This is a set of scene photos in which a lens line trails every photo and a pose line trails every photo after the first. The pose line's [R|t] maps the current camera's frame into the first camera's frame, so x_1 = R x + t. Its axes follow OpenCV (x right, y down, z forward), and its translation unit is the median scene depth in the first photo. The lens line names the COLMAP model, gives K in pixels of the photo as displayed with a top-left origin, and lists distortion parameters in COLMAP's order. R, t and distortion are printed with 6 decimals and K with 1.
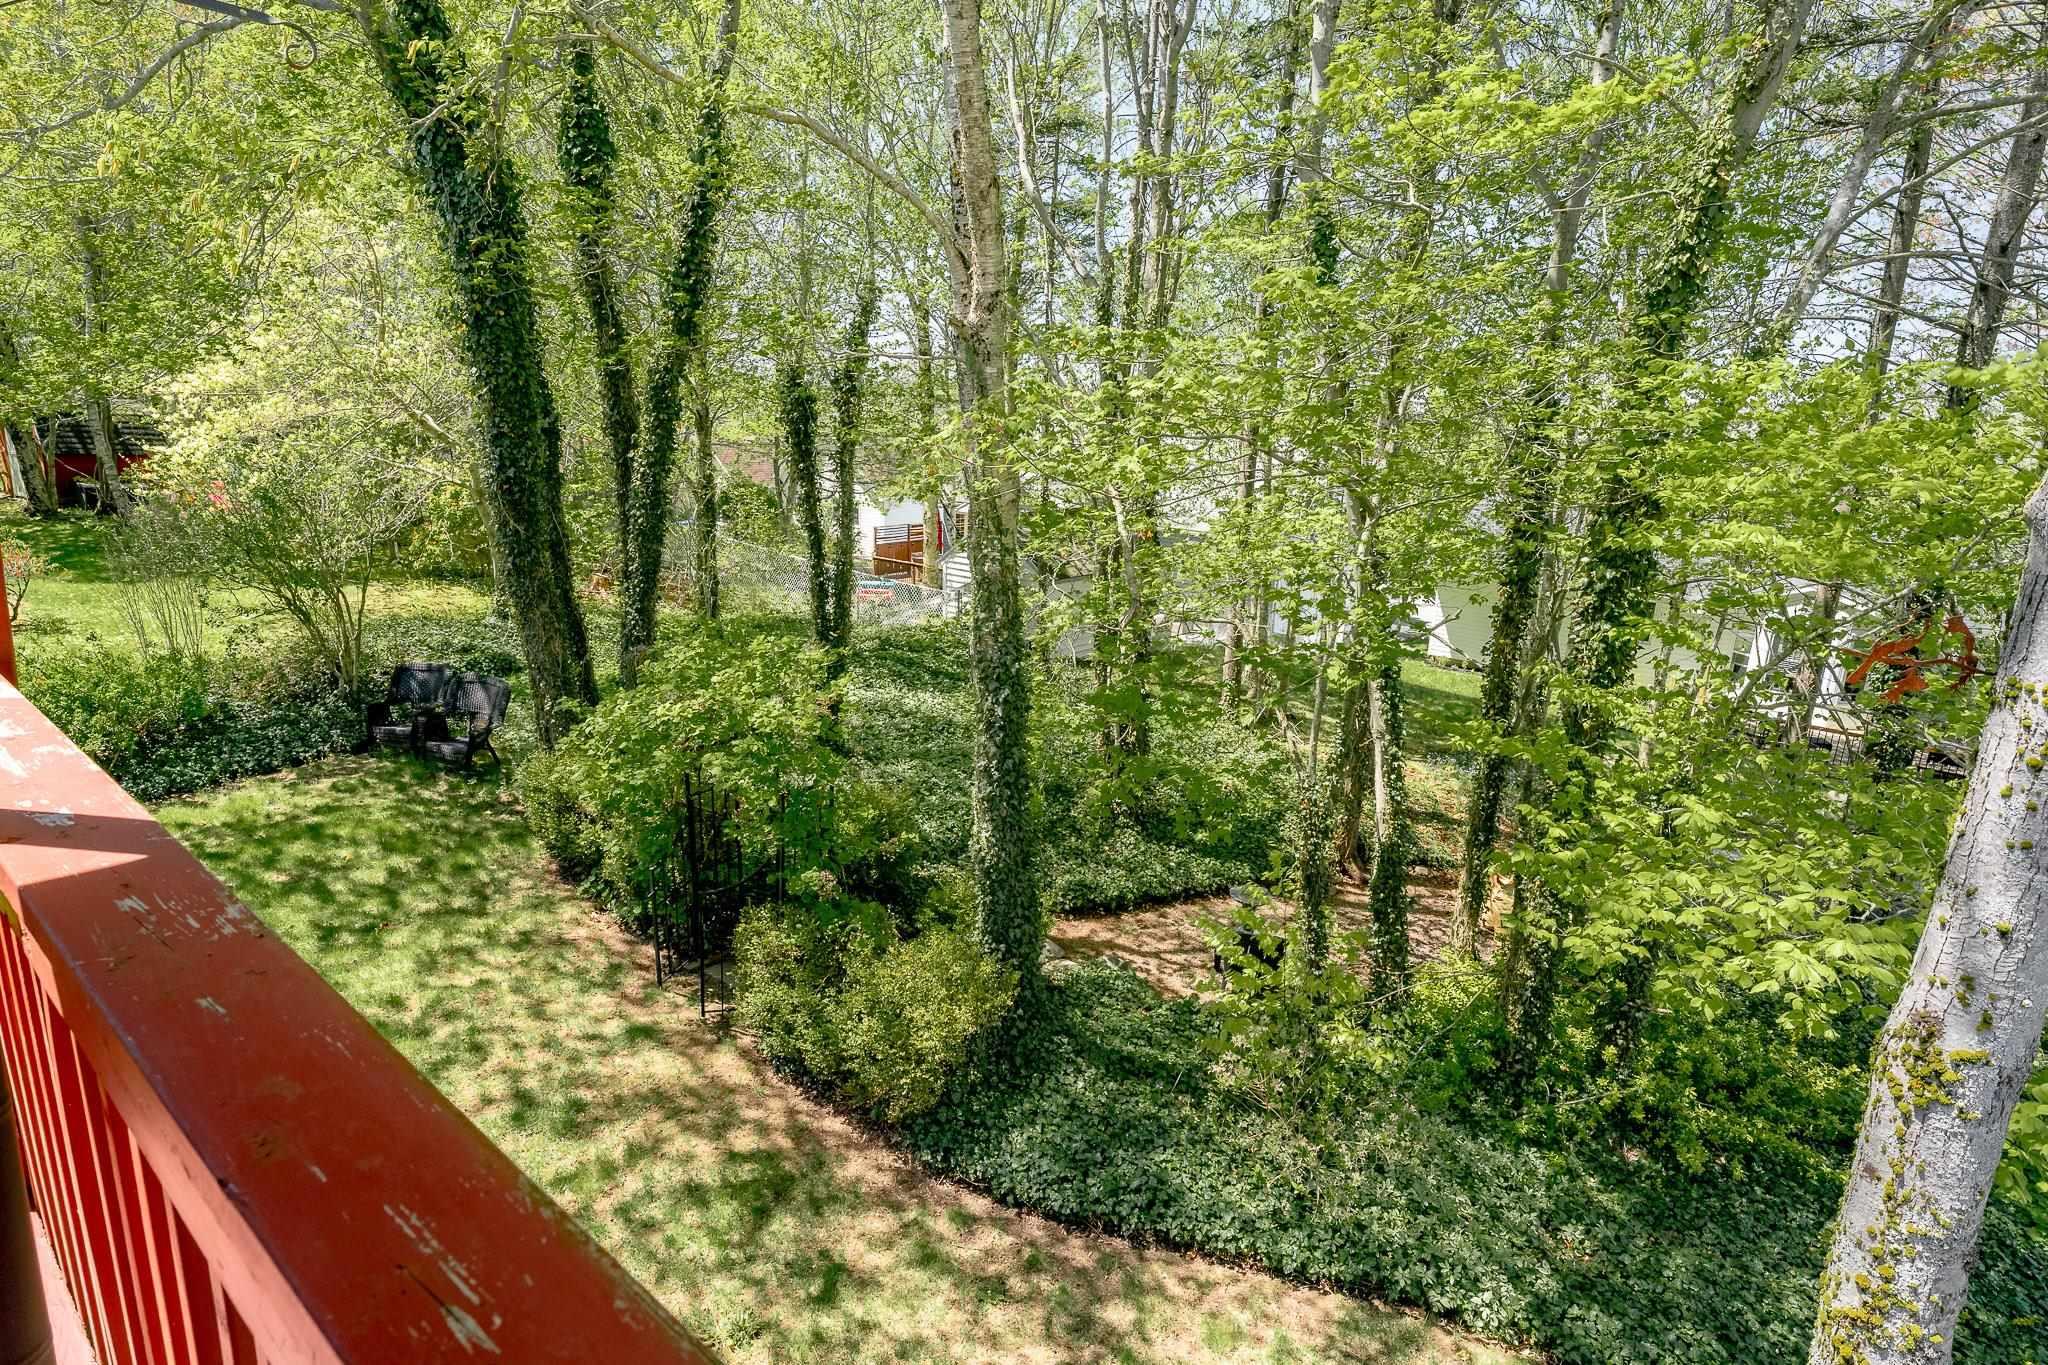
lens RADIAL K [[1122.8, 0, 1024.0], [0, 1122.8, 682.5], [0, 0, 1]] dist [-0.043064, 0.050331]
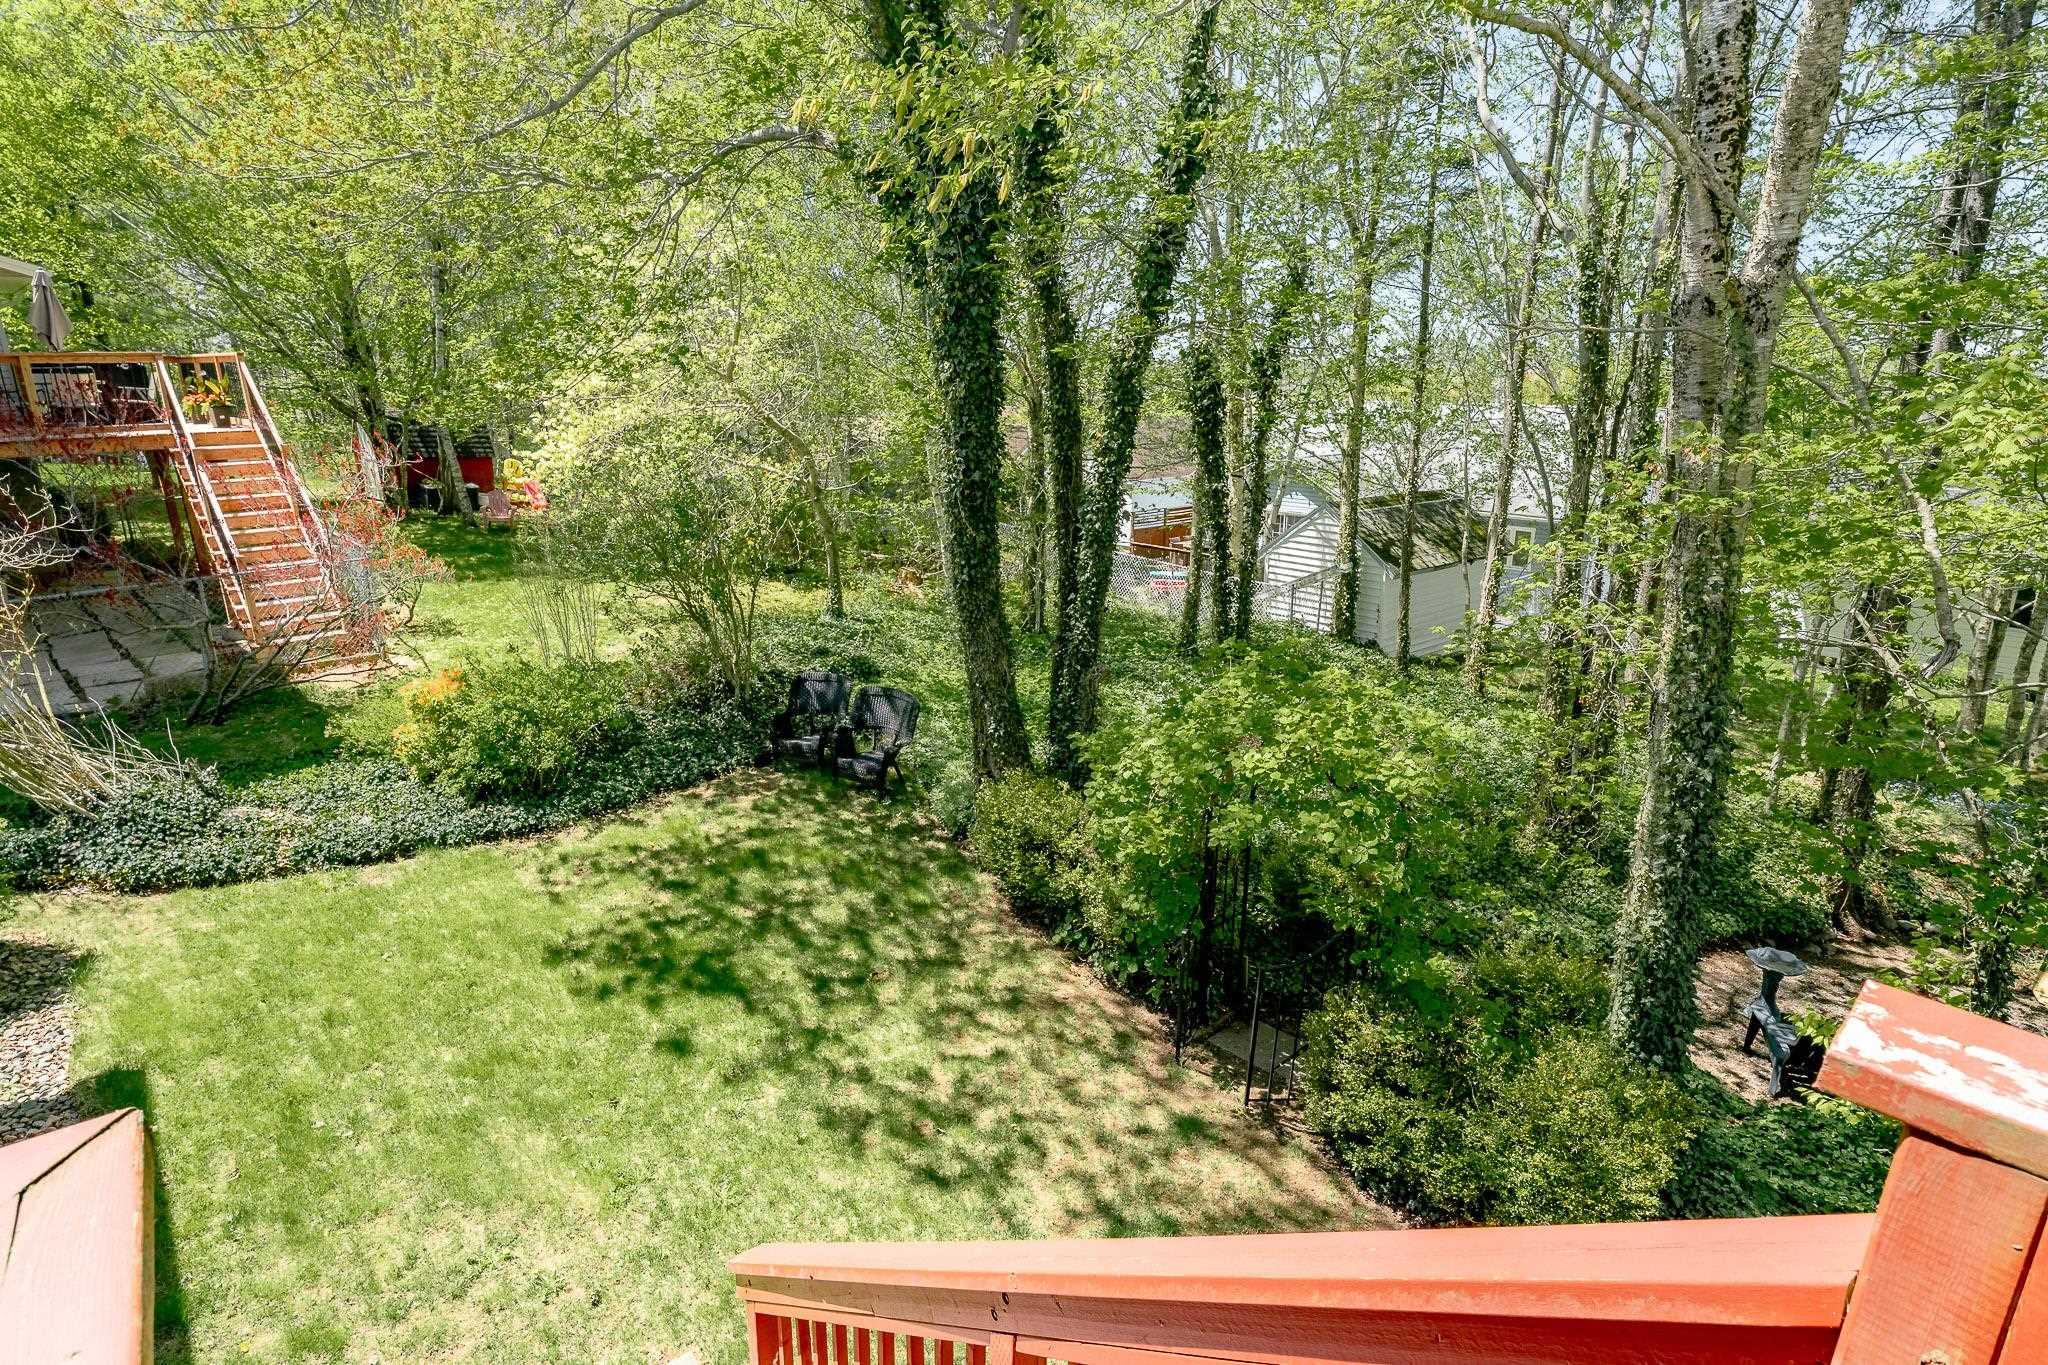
lens RADIAL K [[1122.8, 0, 1024.0], [0, 1122.8, 682.5], [0, 0, 1]] dist [-0.043064, 0.050331]
pose [[0.985323, 0.011131, -0.170337, -0.262055], [-0.008000, 0.999786, 0.019057, -0.037635], [0.170512, -0.017414, 0.985202, 0.102702]]
